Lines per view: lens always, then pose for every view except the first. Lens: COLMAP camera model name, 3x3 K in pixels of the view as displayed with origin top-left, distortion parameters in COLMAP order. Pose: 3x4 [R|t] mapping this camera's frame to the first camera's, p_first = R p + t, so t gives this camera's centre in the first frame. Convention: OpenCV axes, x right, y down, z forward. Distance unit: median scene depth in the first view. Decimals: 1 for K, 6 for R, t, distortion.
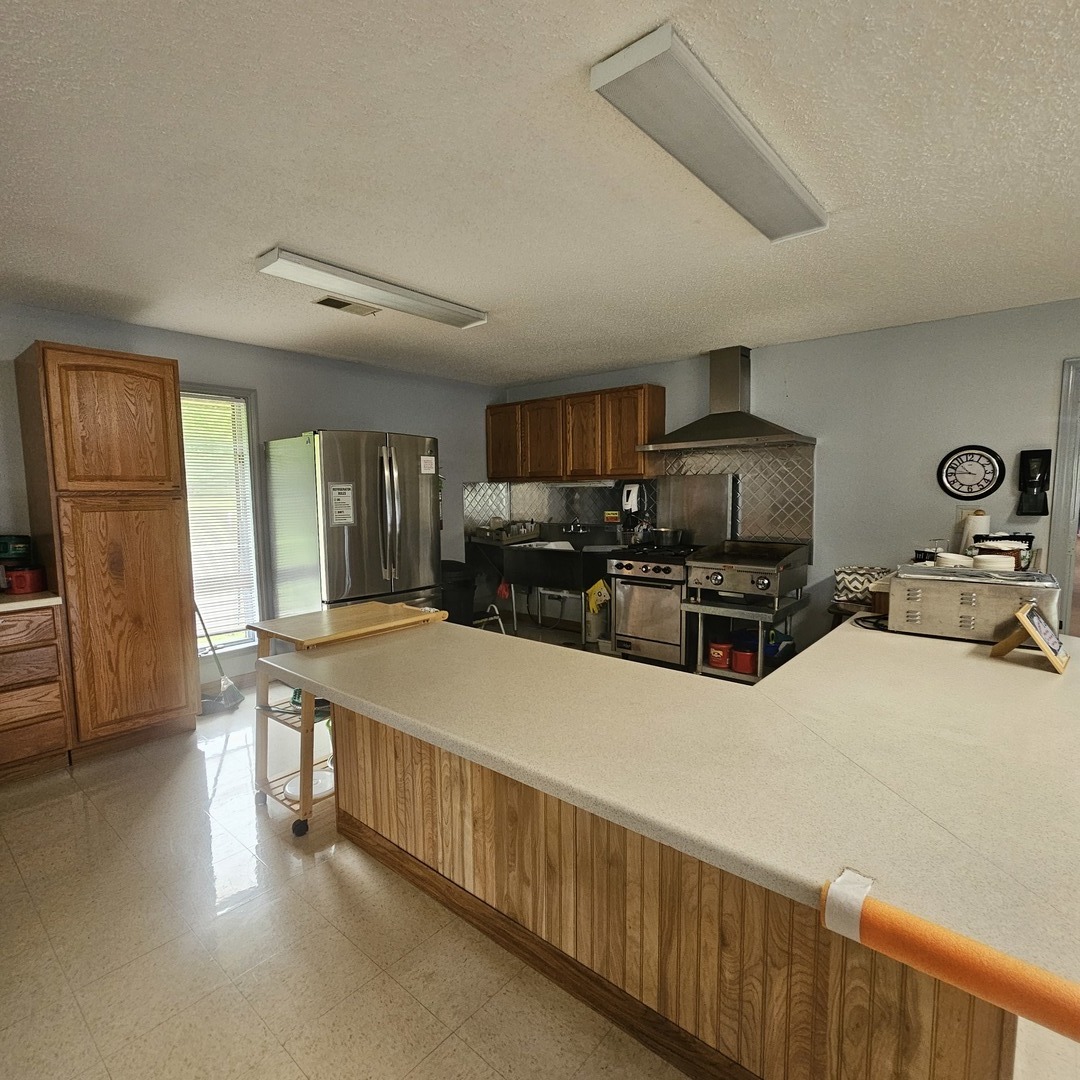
lens RADIAL K [[583.7, 0, 538.5], [0, 583.7, 539.0], [0, 0, 1]] dist [-0.002148, 0.000499]
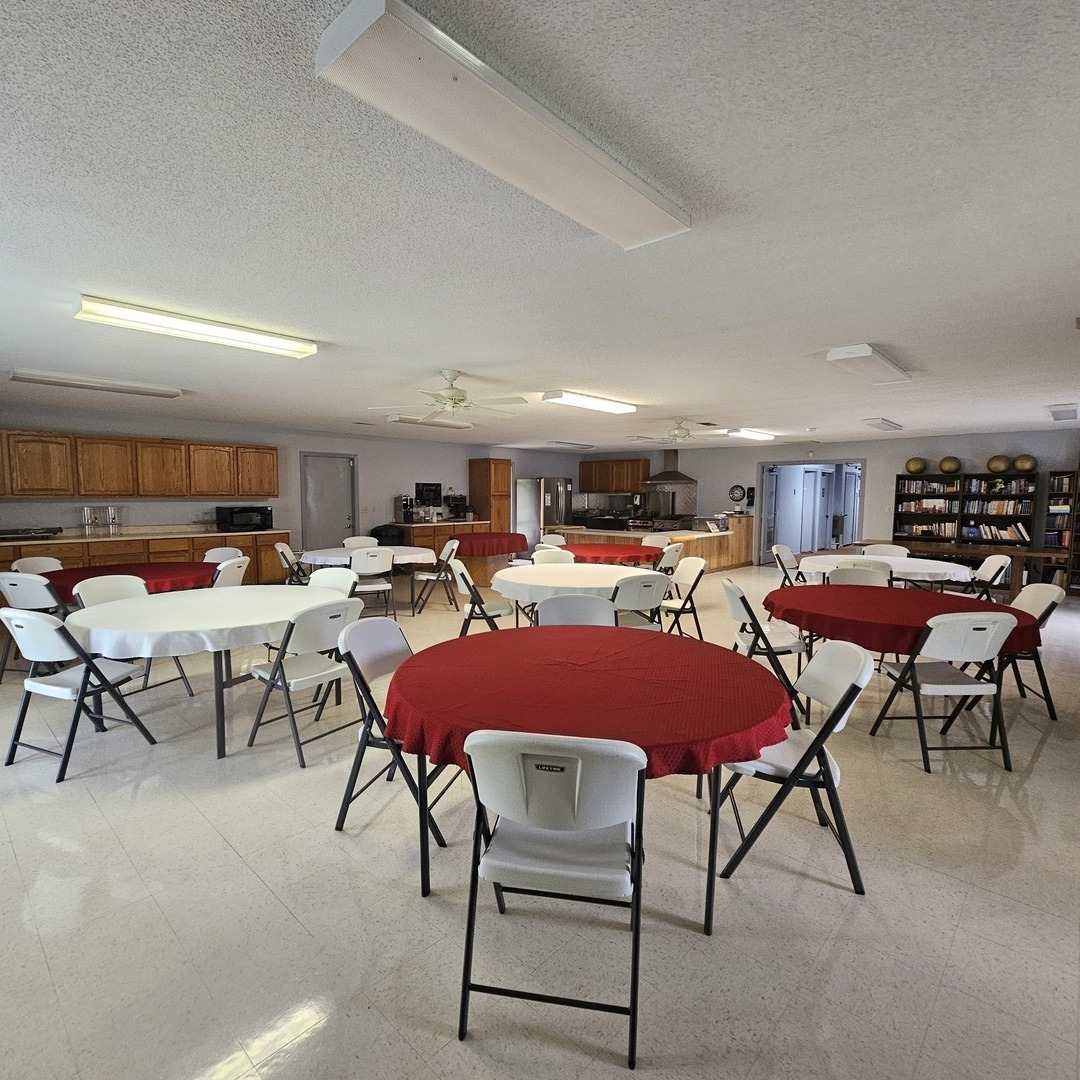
lens RADIAL K [[583.7, 0, 538.5], [0, 583.7, 539.0], [0, 0, 1]] dist [-0.002148, 0.000499]
pose [[0.999323, 0.018011, -0.032083, -0.201777], [-0.018470, 0.999731, -0.014062, 0.153910], [0.031821, 0.014645, 0.999386, -1.670537]]
